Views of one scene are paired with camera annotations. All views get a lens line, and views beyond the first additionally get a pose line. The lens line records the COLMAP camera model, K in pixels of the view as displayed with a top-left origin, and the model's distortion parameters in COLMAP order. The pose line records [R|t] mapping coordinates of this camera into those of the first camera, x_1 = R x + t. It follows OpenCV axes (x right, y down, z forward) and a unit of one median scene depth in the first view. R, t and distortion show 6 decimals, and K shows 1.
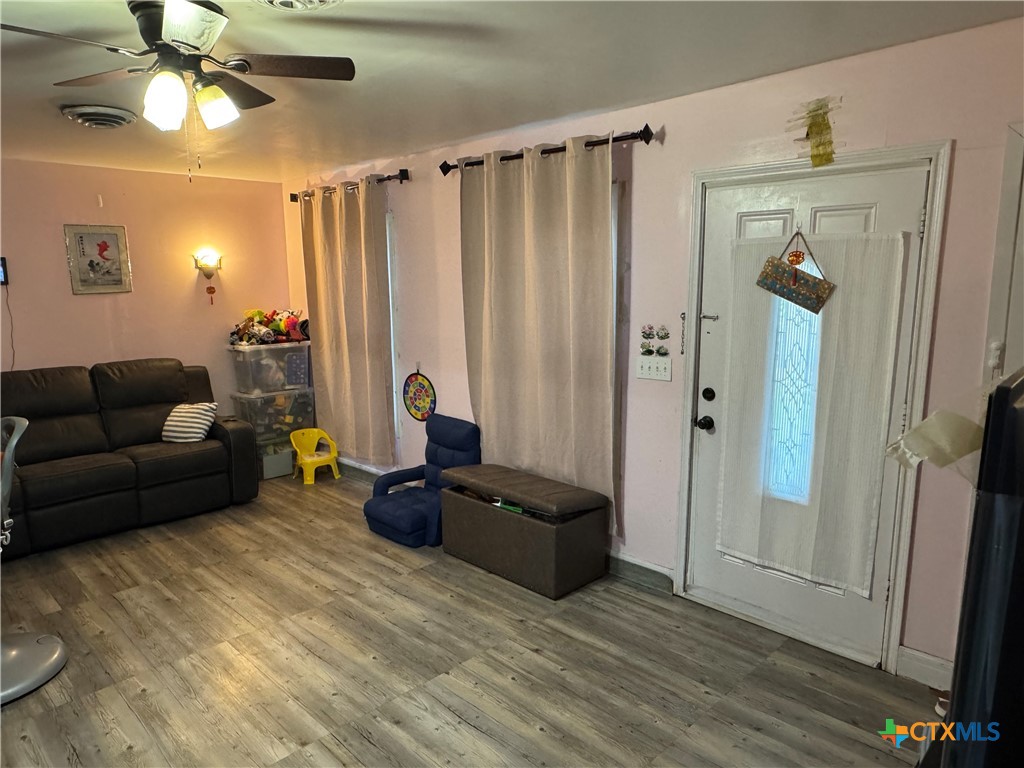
lens RADIAL K [[677.0, 0, 510.8], [0, 677.0, 390.3], [0, 0, 1]] dist [-0.000199, -0.000492]
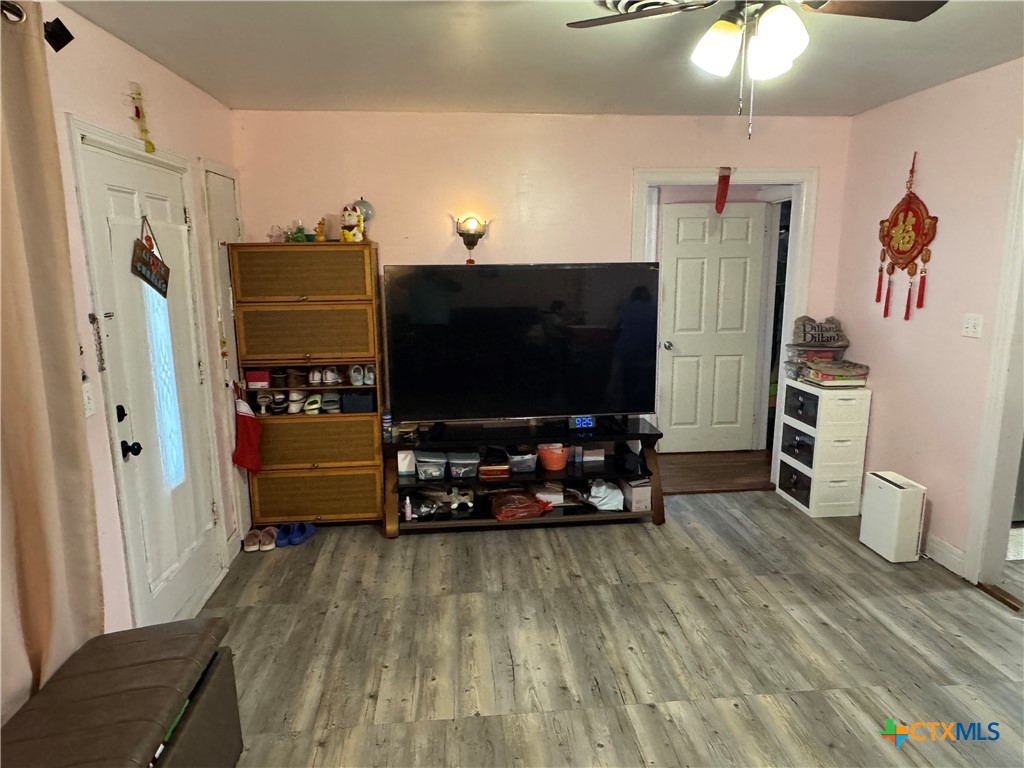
lens RADIAL K [[677.0, 0, 511.8], [0, 677.0, 383.6], [0, 0, 1]] dist [-0.000199, -0.000492]
pose [[-0.765511, -0.106368, 0.634570, -0.677721], [0.122333, 0.944190, 0.305842, -0.259799], [-0.631686, 0.311754, -0.709776, 1.559112]]
